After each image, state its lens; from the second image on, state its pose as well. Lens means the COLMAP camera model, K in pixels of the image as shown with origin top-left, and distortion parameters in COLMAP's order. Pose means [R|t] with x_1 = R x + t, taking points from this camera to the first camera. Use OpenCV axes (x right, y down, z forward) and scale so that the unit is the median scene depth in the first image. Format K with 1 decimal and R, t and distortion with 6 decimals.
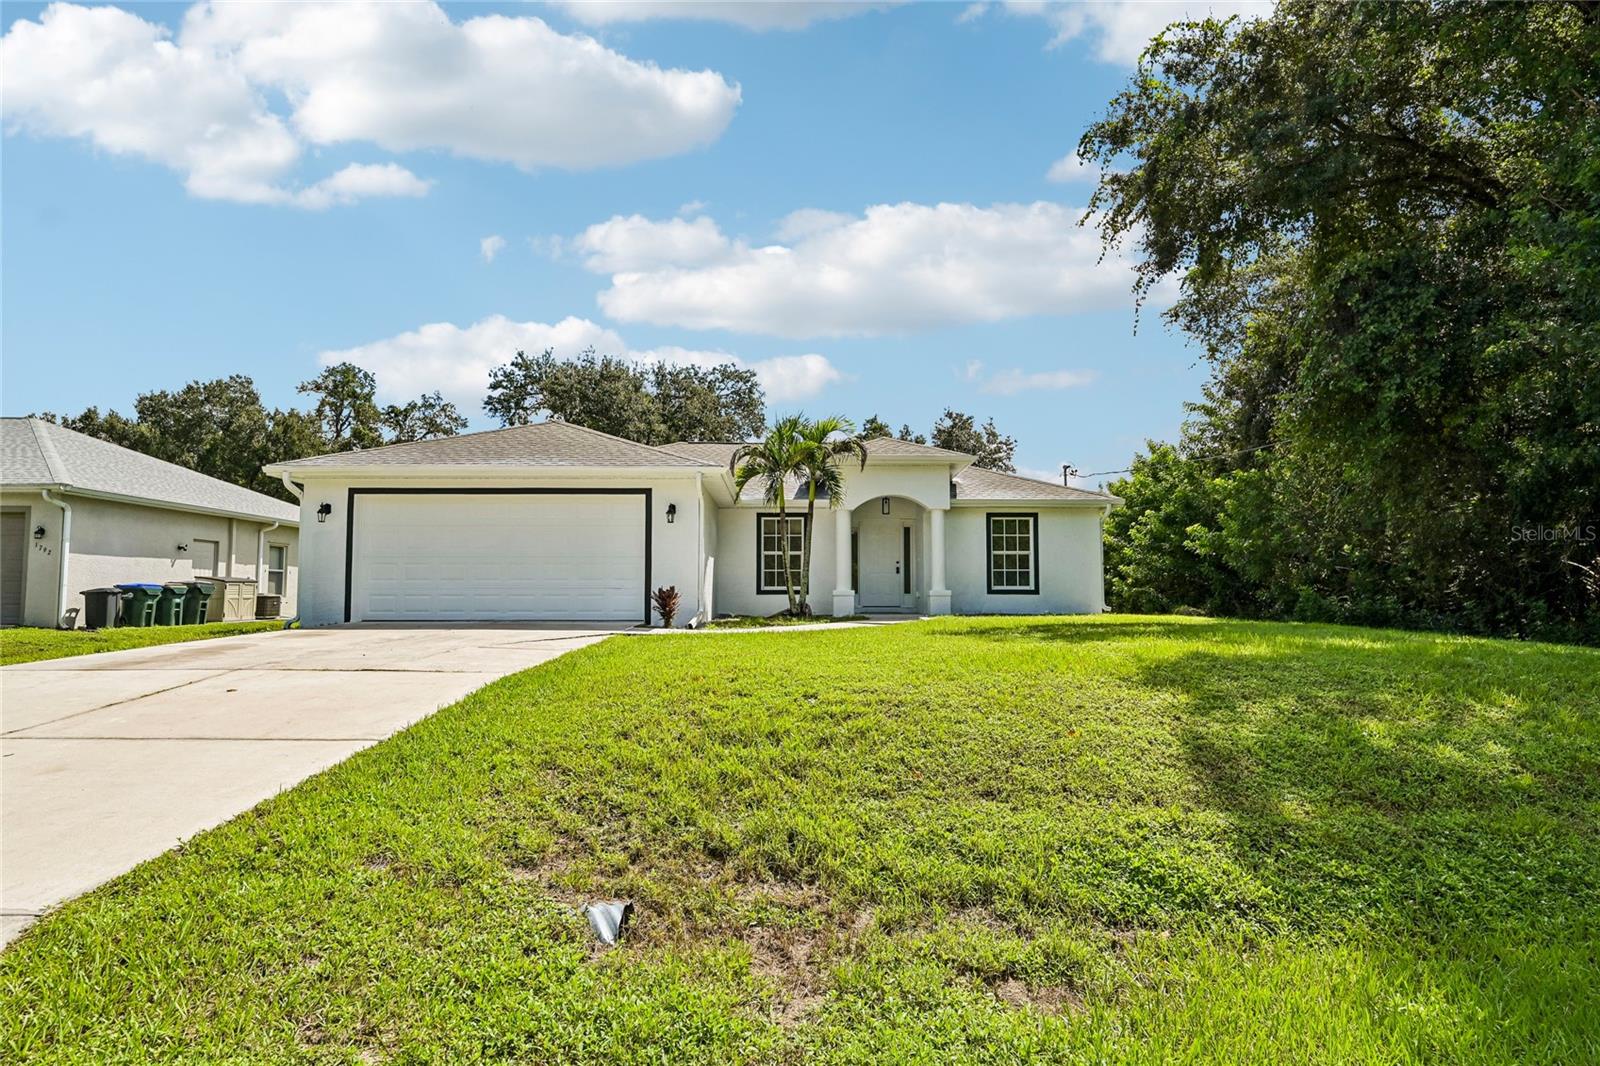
lens RADIAL K [[838.1, 0, 800.0], [0, 838.1, 533.0], [0, 0, 1]] dist [-0.002439, 0.000030]
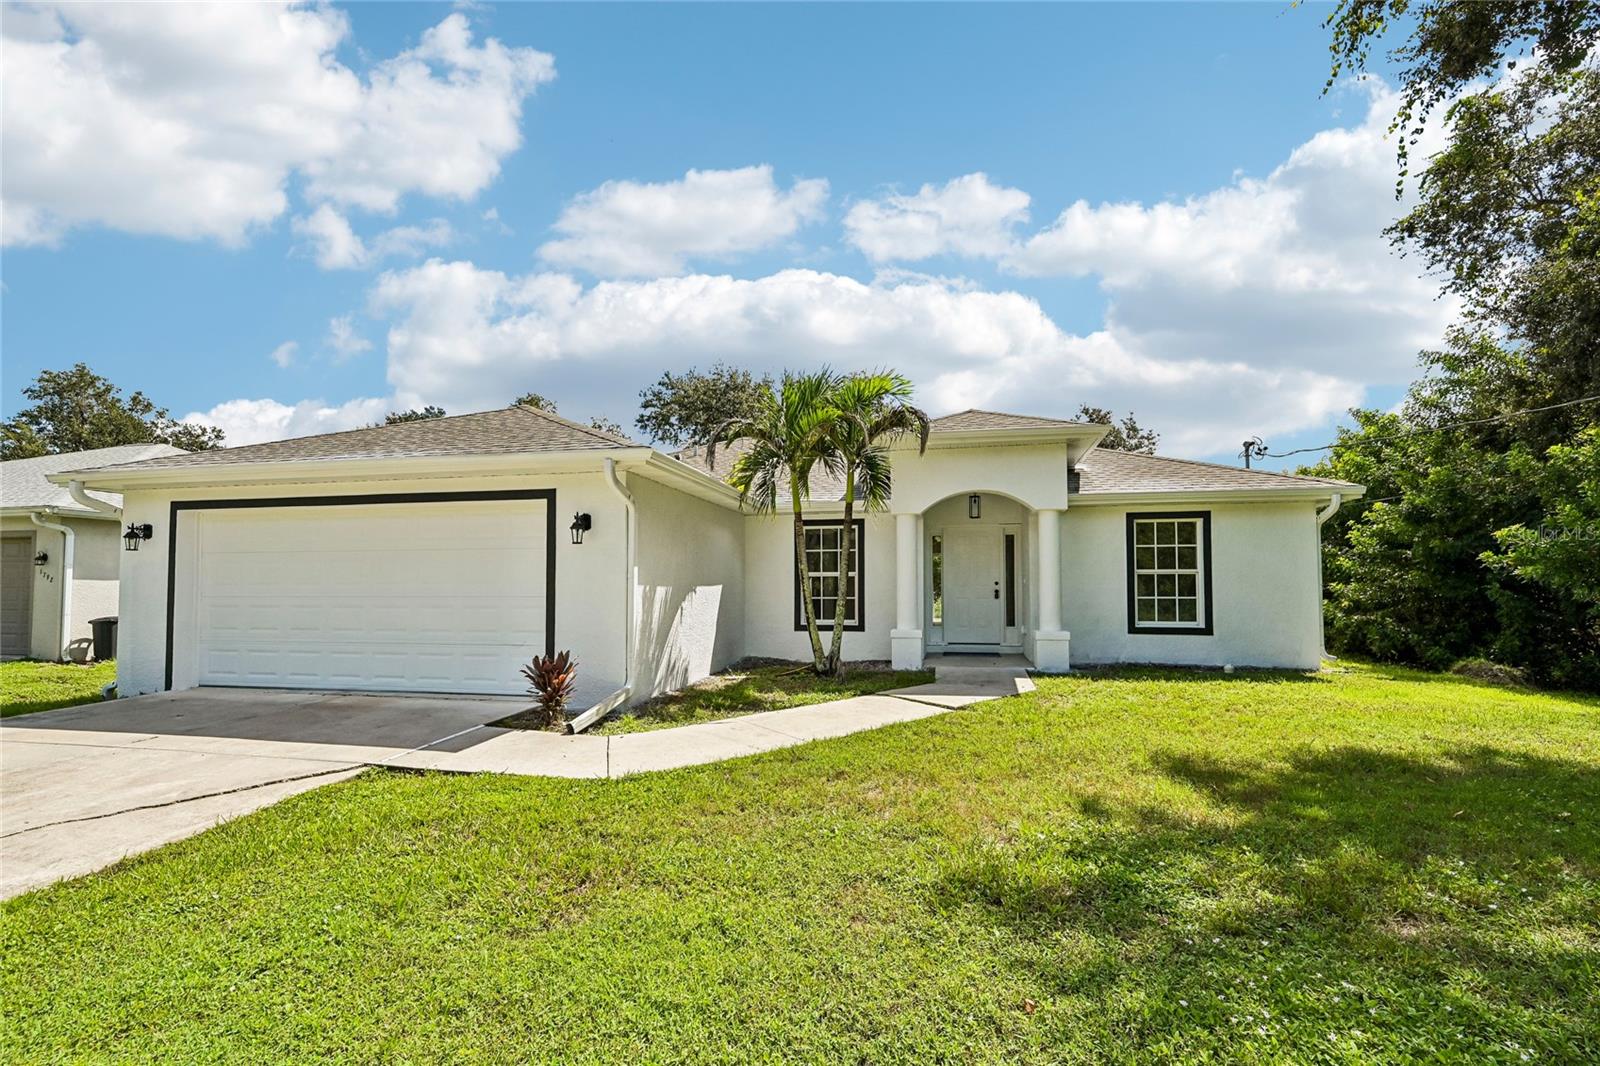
lens RADIAL K [[711.2, 0, 805.5], [0, 711.2, 559.6], [0, 0, 1]] dist [0.002331, 0.000176]
pose [[0.978995, -0.010810, -0.203597, 0.085447], [0.018687, 0.999148, 0.036803, -0.012533], [0.203026, -0.039834, 0.978363, 0.385552]]
